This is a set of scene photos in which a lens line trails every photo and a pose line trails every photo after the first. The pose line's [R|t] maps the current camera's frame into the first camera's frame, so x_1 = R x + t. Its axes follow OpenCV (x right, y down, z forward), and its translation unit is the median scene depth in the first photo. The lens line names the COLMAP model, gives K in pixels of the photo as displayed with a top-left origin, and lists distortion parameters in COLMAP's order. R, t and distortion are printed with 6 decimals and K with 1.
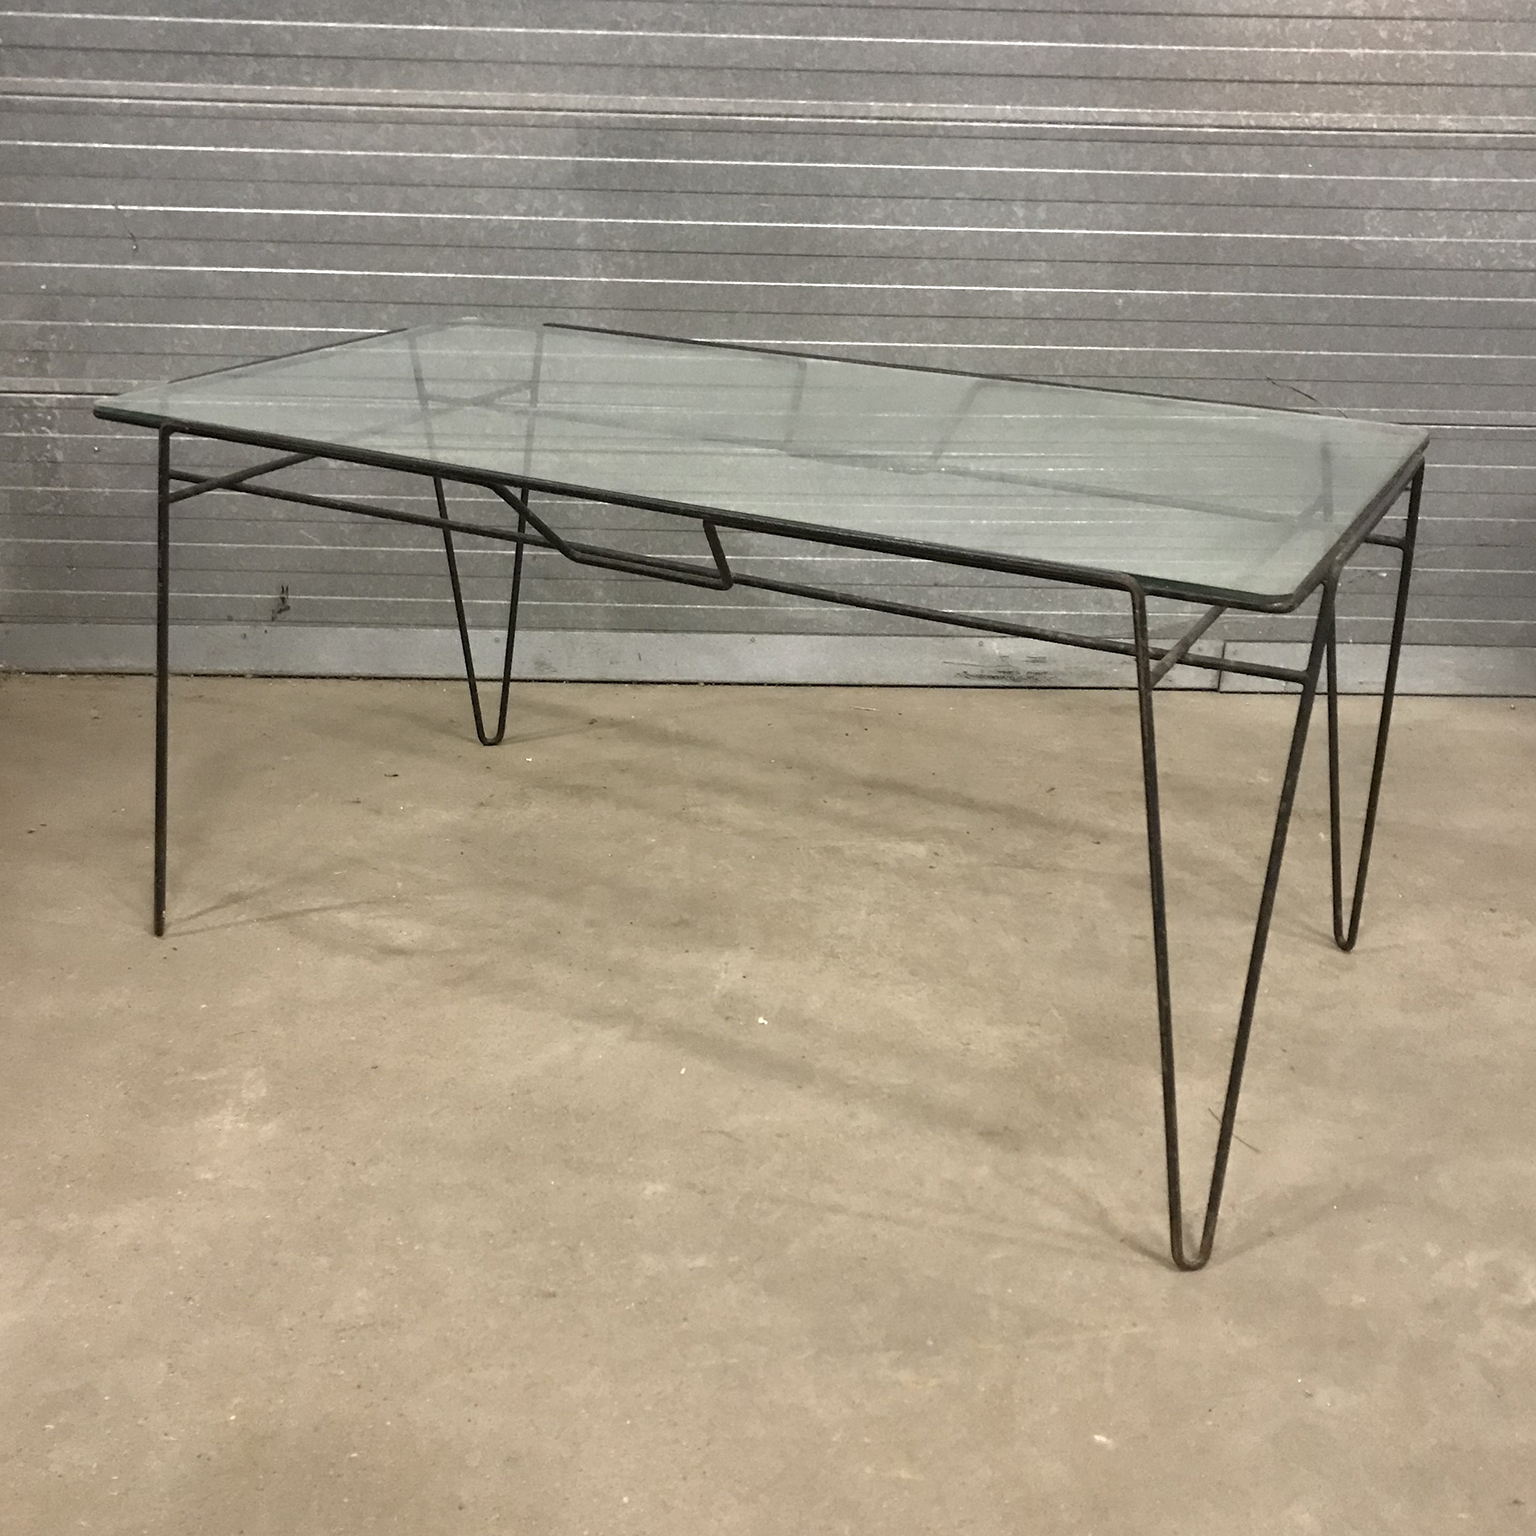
lens RADIAL K [[1711.8, 0, 769.3], [0, 1711.8, 785.7], [0, 0, 1]] dist [0.080867, -0.153645]
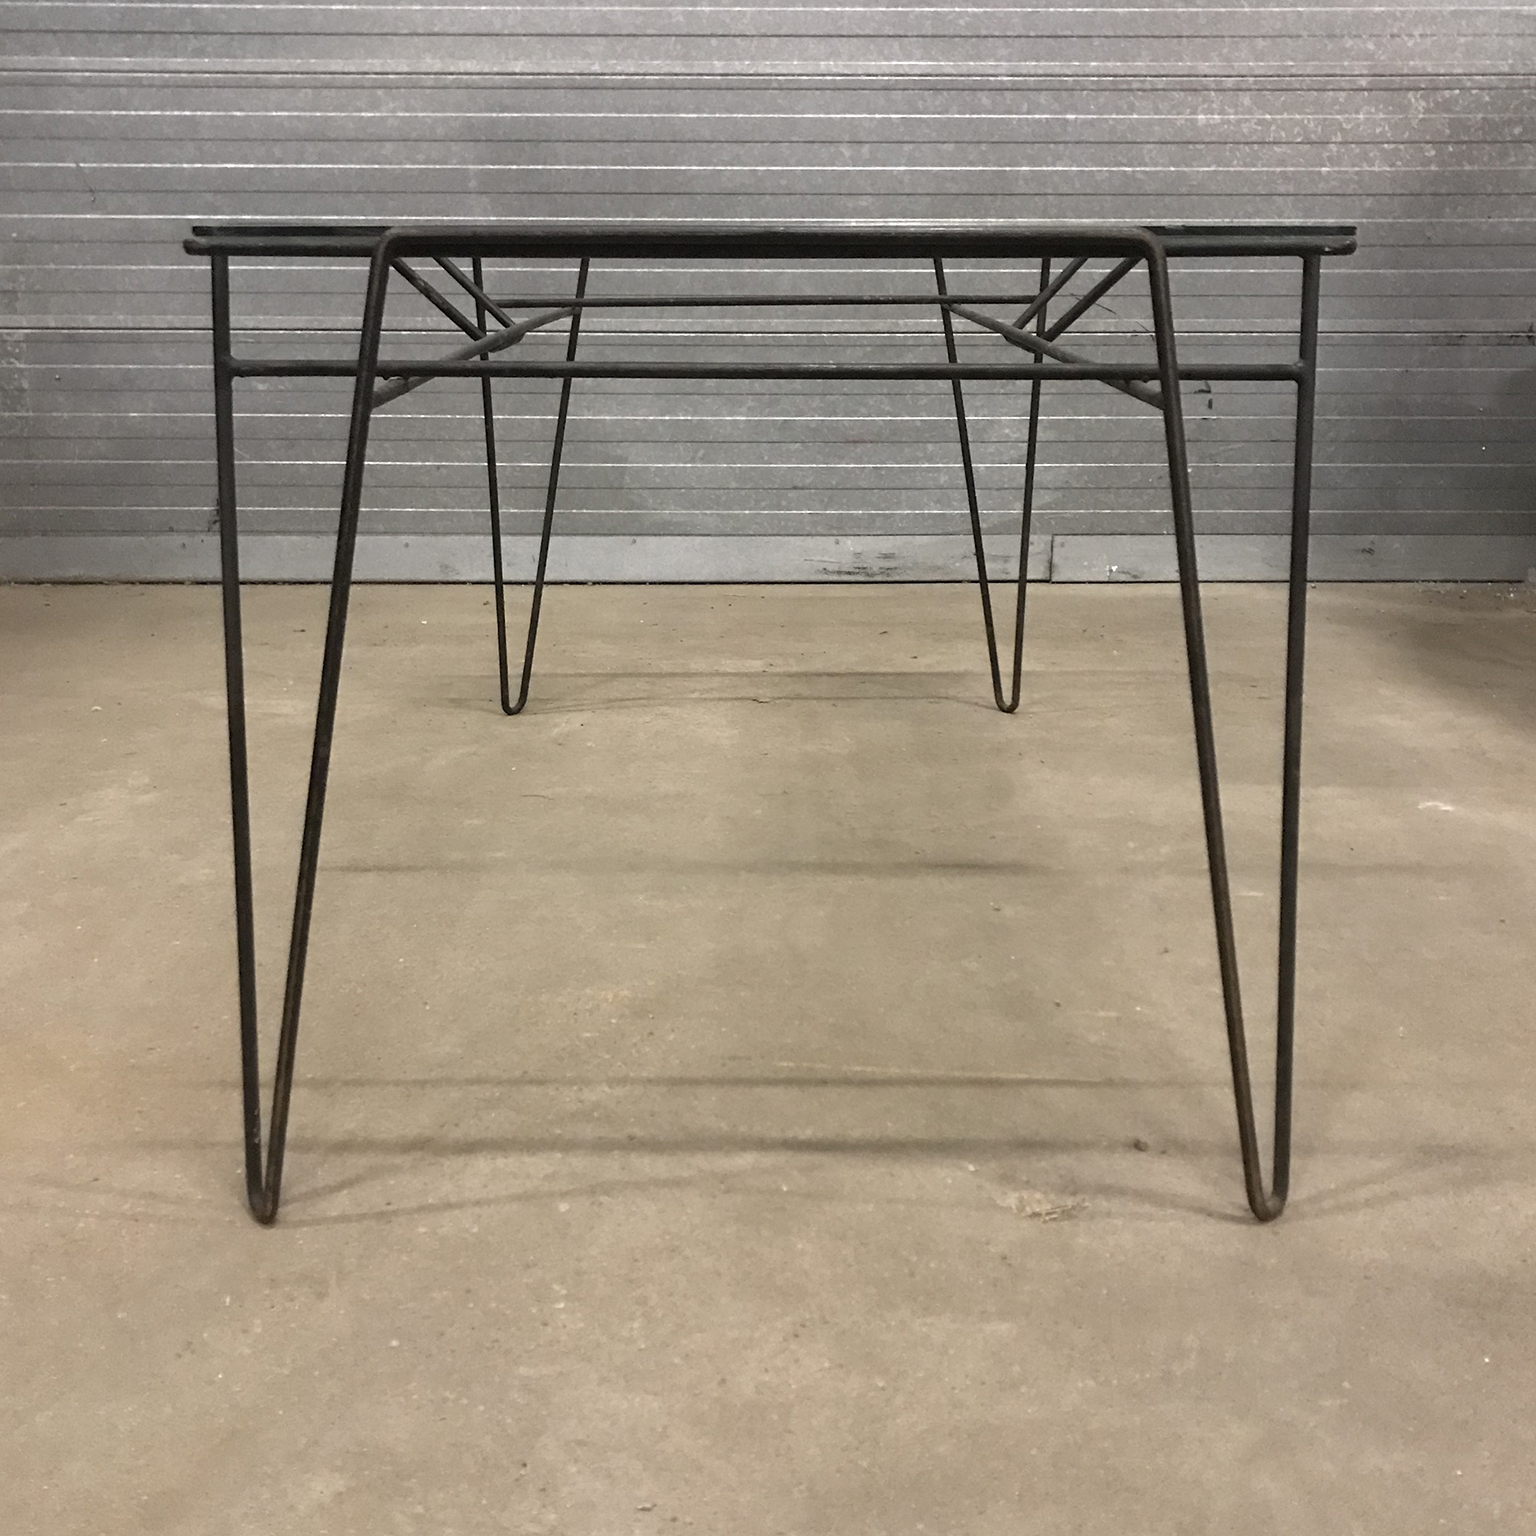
lens RADIAL K [[1674.5, 0, 758.8], [0, 1674.5, 767.6], [0, 0, 1]] dist [0.077835, -0.169004]
pose [[0.999749, -0.018243, -0.013025, 0.094448], [0.016519, 0.992392, -0.122003, 0.222801], [0.015151, 0.121757, 0.992444, -0.084672]]
